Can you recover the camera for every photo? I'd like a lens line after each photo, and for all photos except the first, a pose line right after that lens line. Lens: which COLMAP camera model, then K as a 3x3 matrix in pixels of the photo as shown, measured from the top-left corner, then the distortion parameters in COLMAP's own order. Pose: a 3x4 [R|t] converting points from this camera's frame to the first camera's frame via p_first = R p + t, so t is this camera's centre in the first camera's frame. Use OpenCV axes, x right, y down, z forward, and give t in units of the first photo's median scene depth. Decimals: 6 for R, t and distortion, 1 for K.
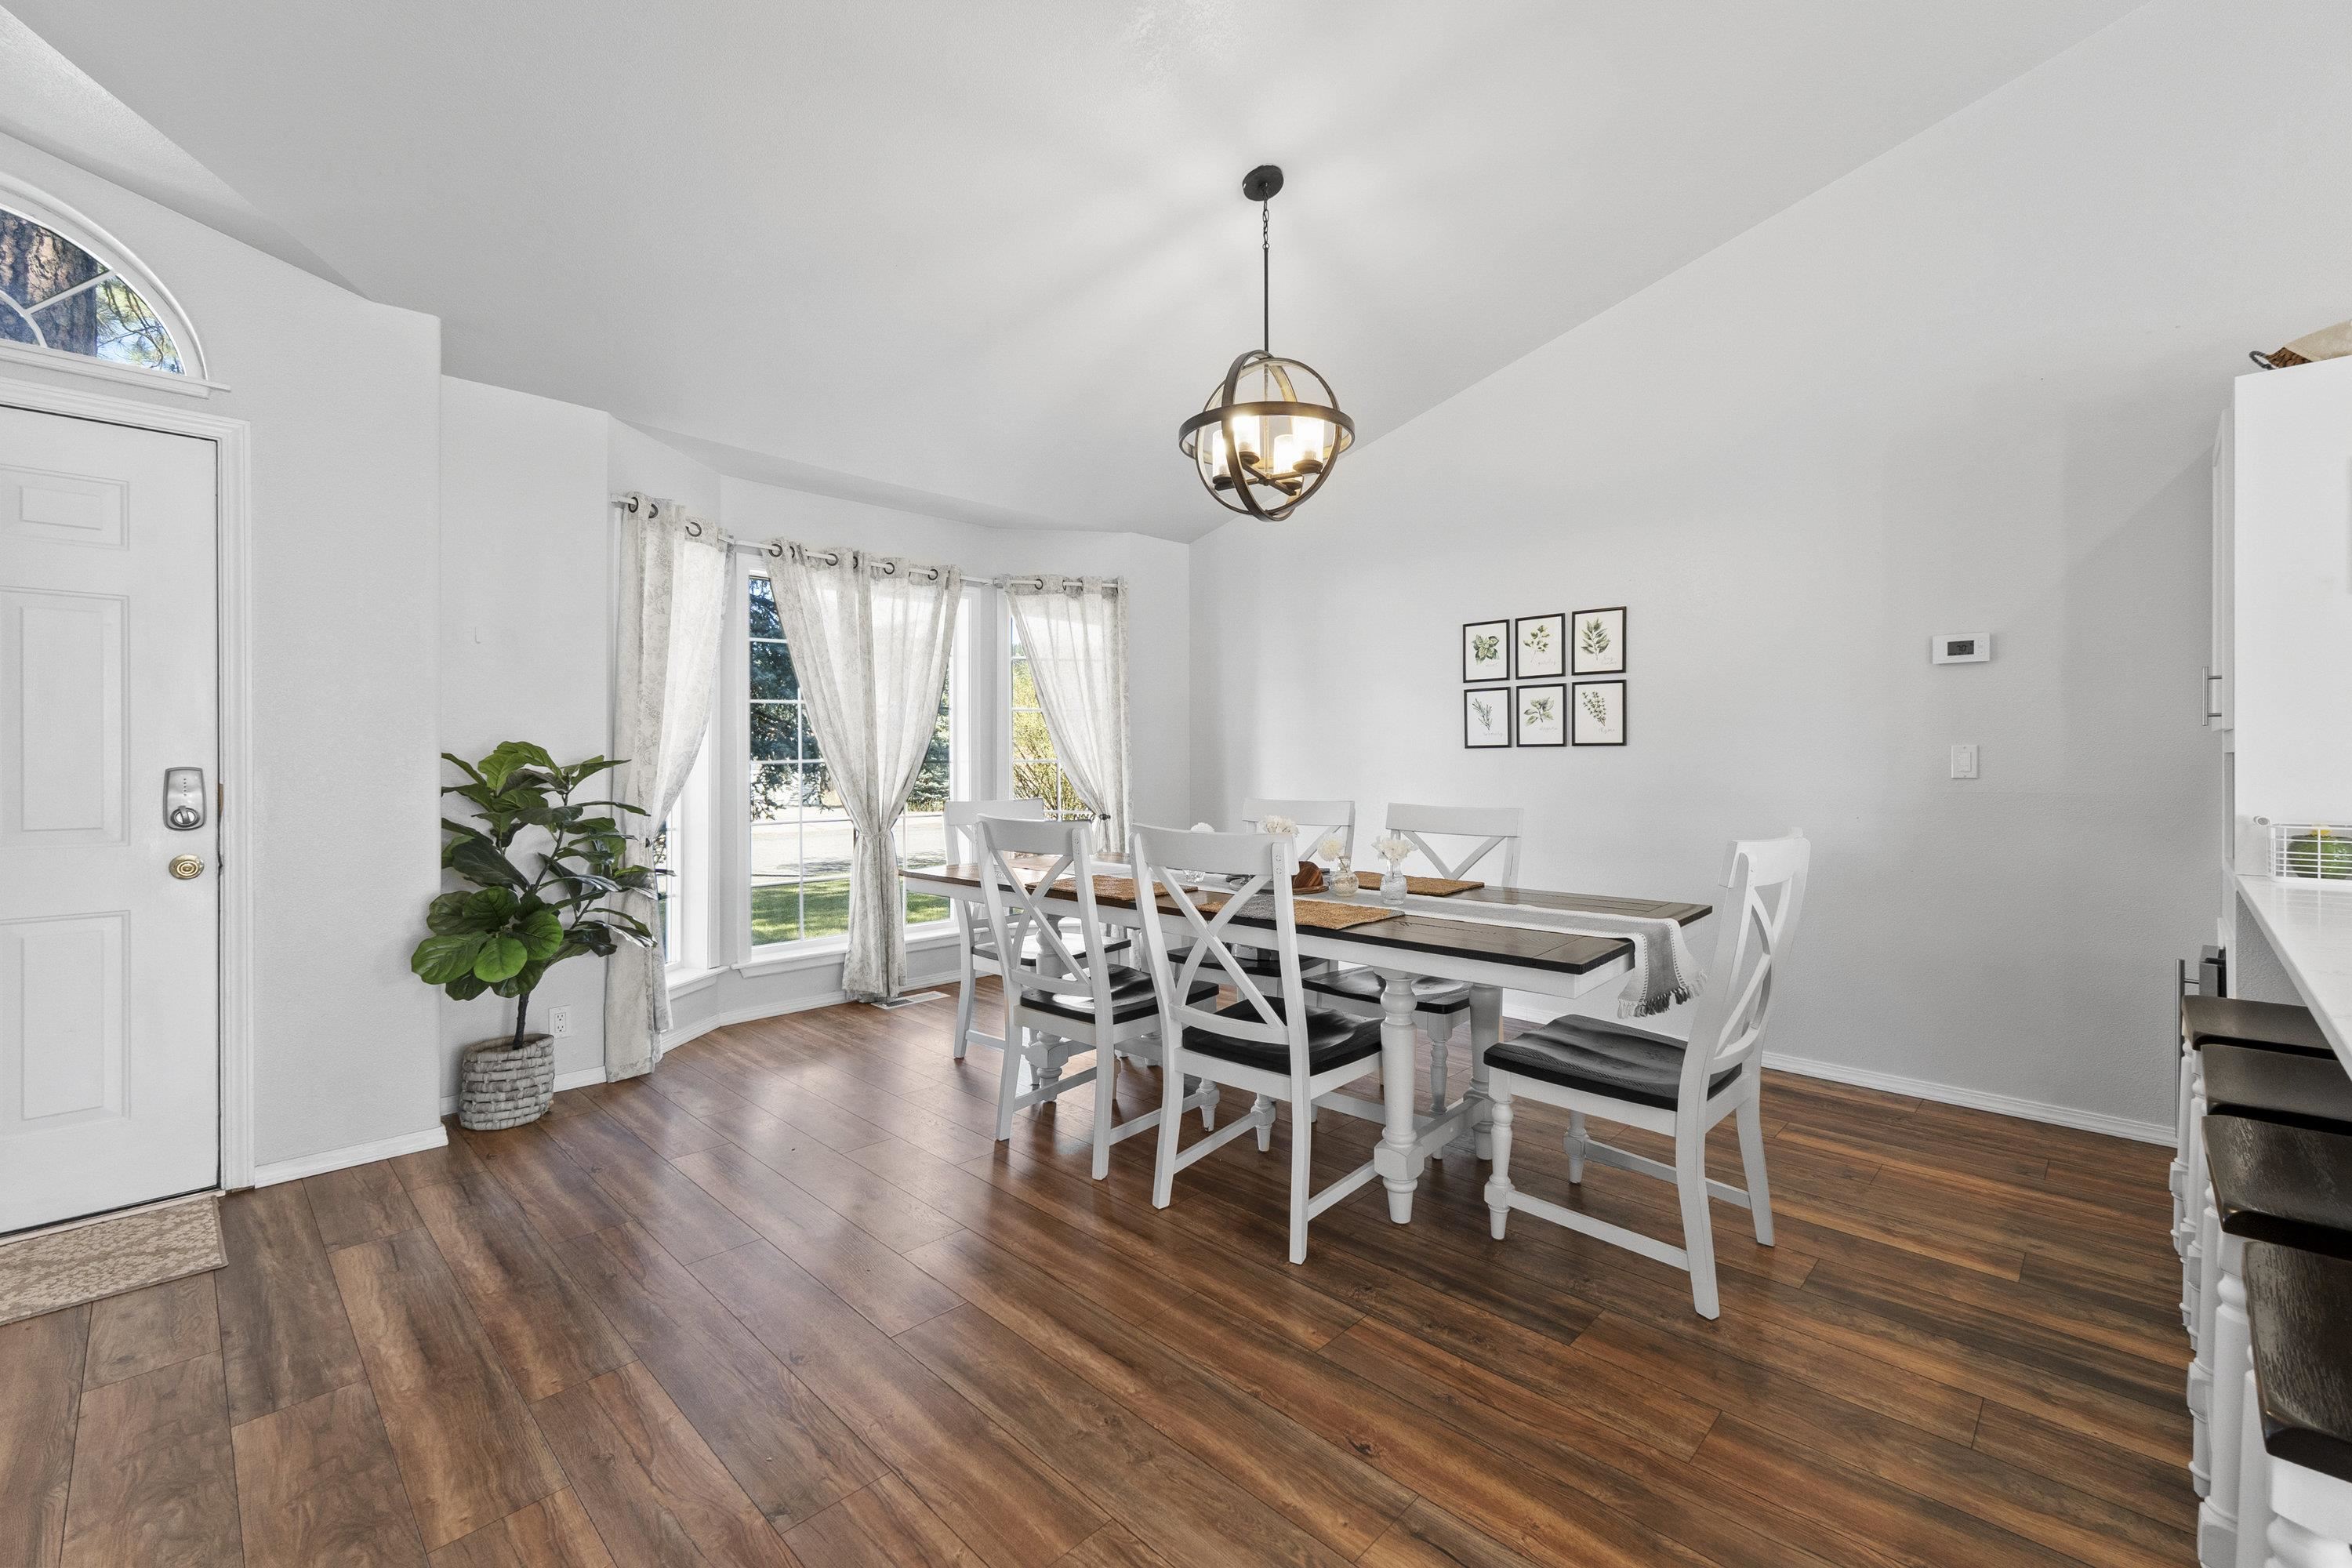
lens RADIAL K [[985.0, 0, 1183.5], [0, 985.0, 768.4], [0, 0, 1]] dist [0.004268, 0.001100]
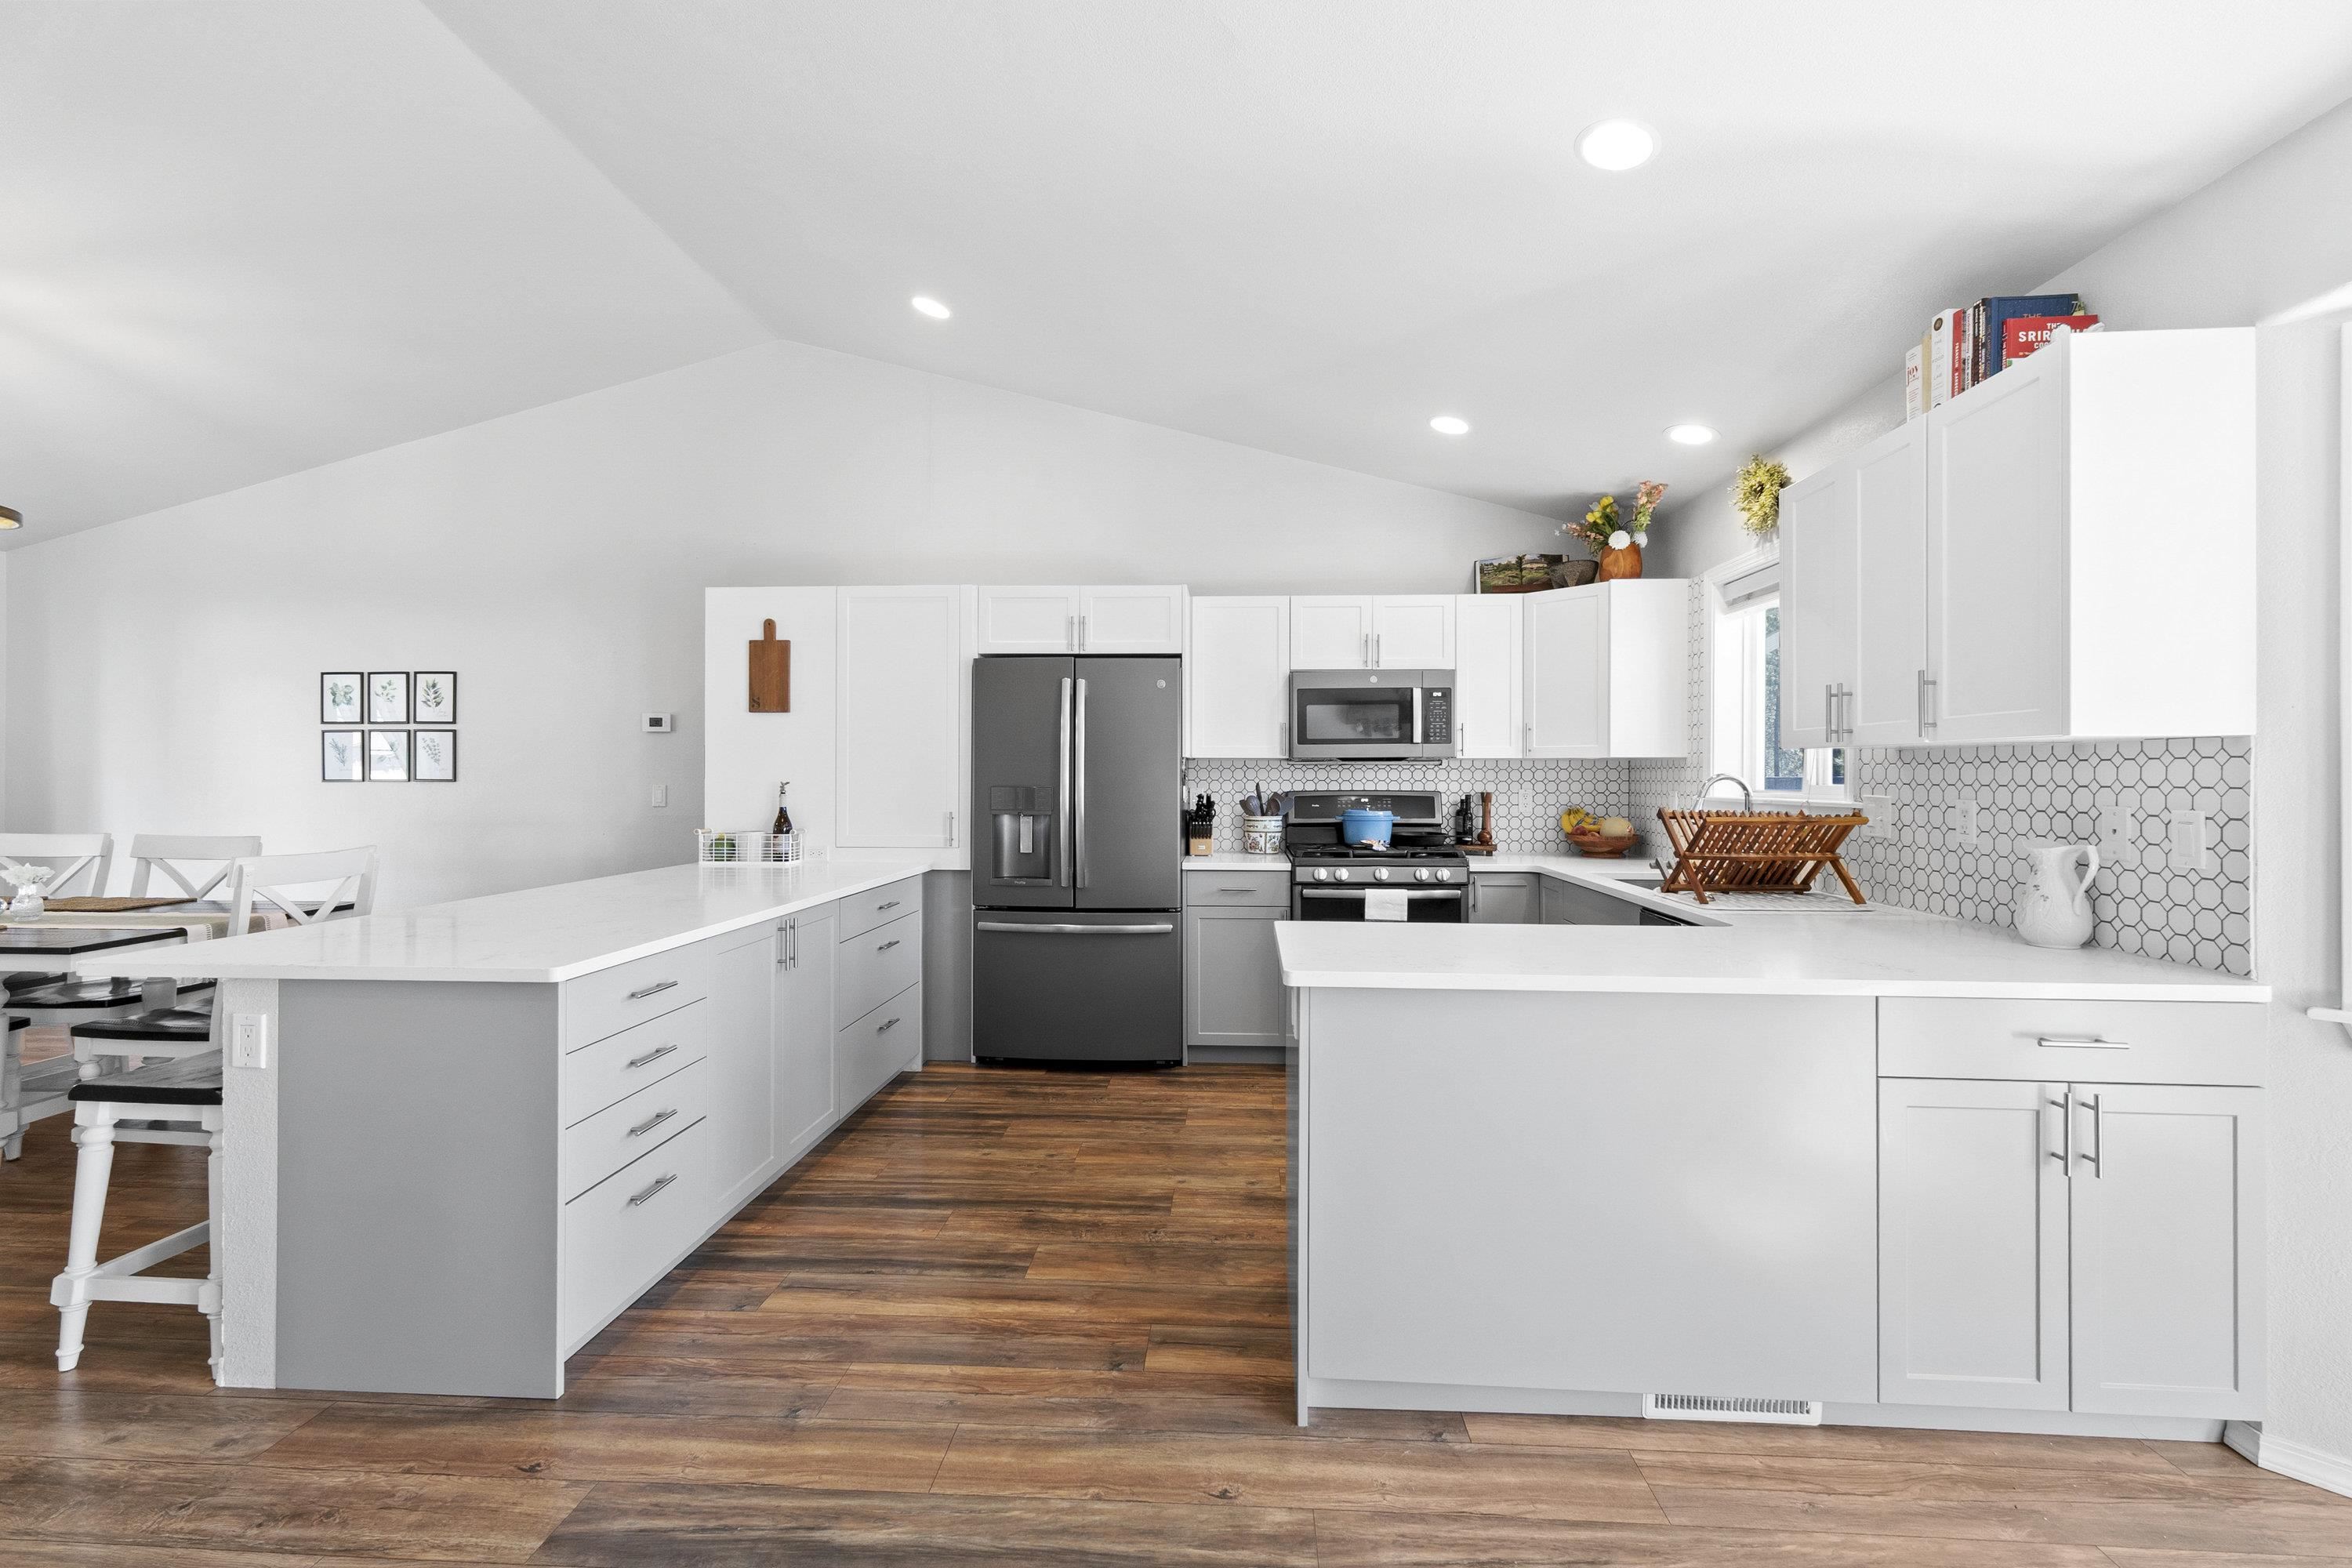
lens RADIAL K [[985.0, 0, 1186.5], [0, 985.0, 770.3], [0, 0, 1]] dist [0.004268, 0.001100]
pose [[0.756613, 0.010424, 0.653780, 0.403488], [-0.000658, 0.999885, -0.015180, -0.023687], [-0.653863, 0.011055, 0.756533, -0.686850]]
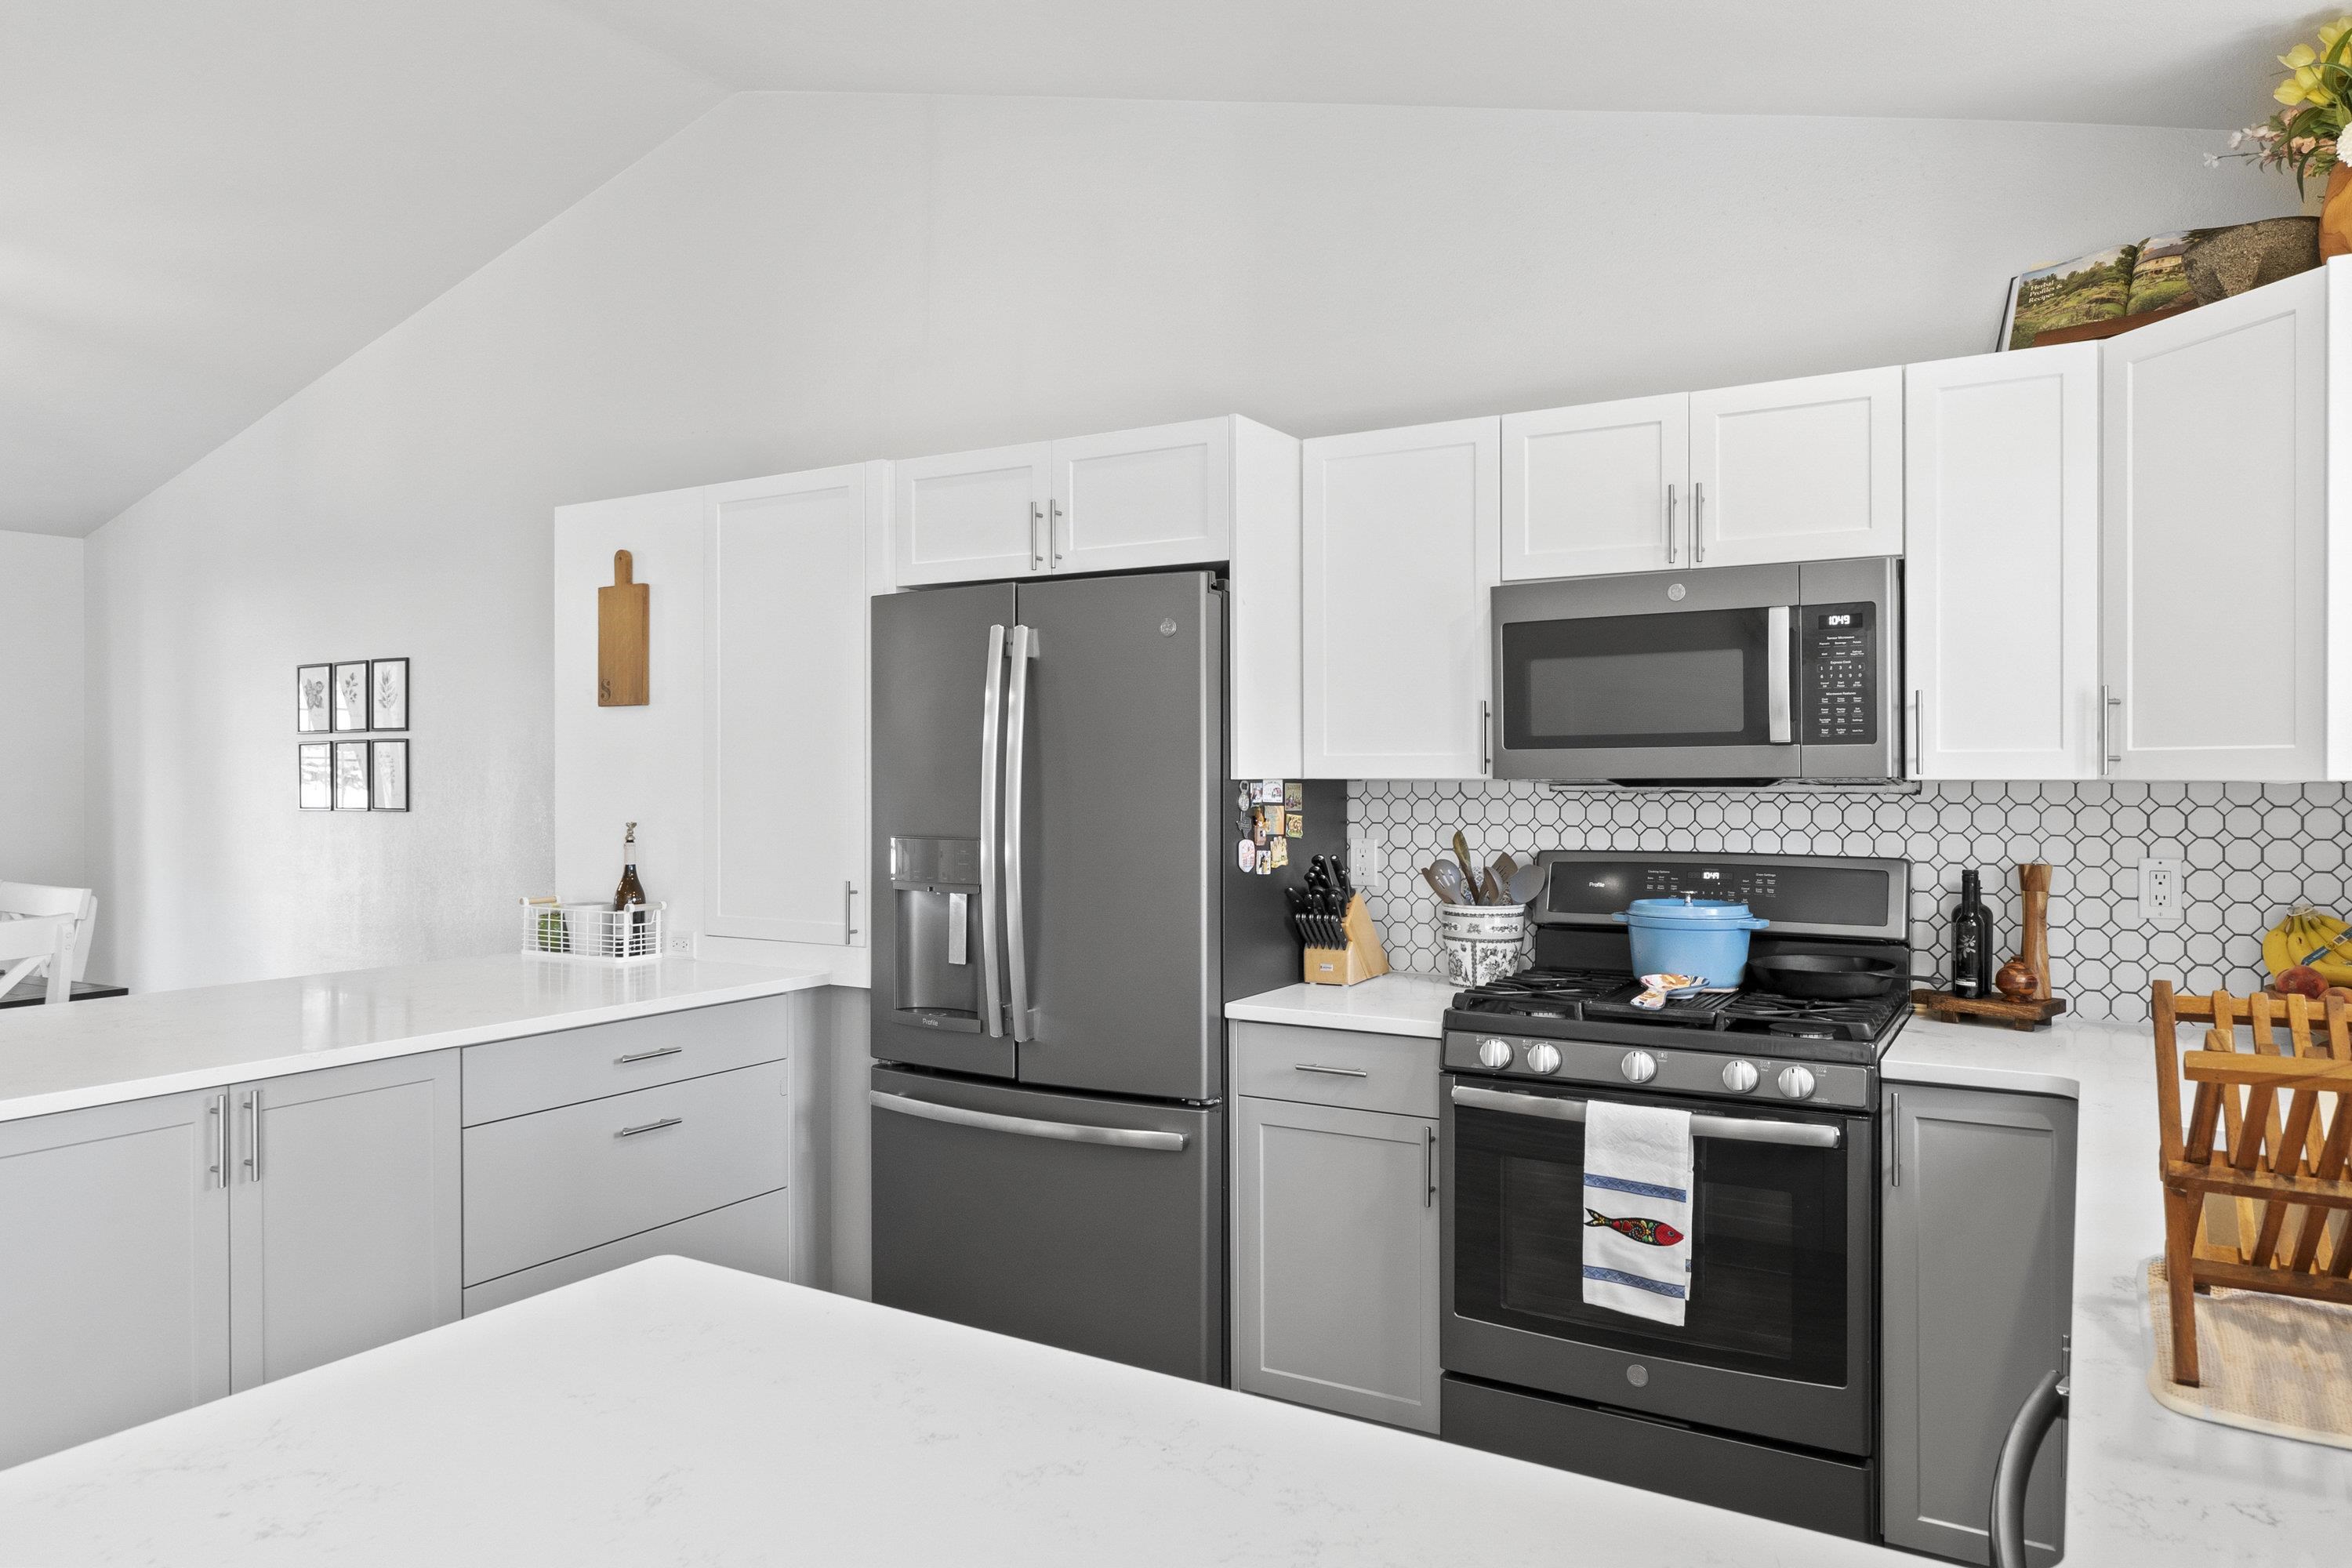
lens RADIAL K [[1508.9, 0, 1182.7], [0, 1508.9, 784.7], [0, 0, 1]] dist [-0.000161, -0.007973]
pose [[0.972812, 0.005271, 0.231534, 0.997168], [-0.003898, 0.999972, -0.006386, -0.051562], [-0.231562, 0.005310, 0.972806, -0.610380]]
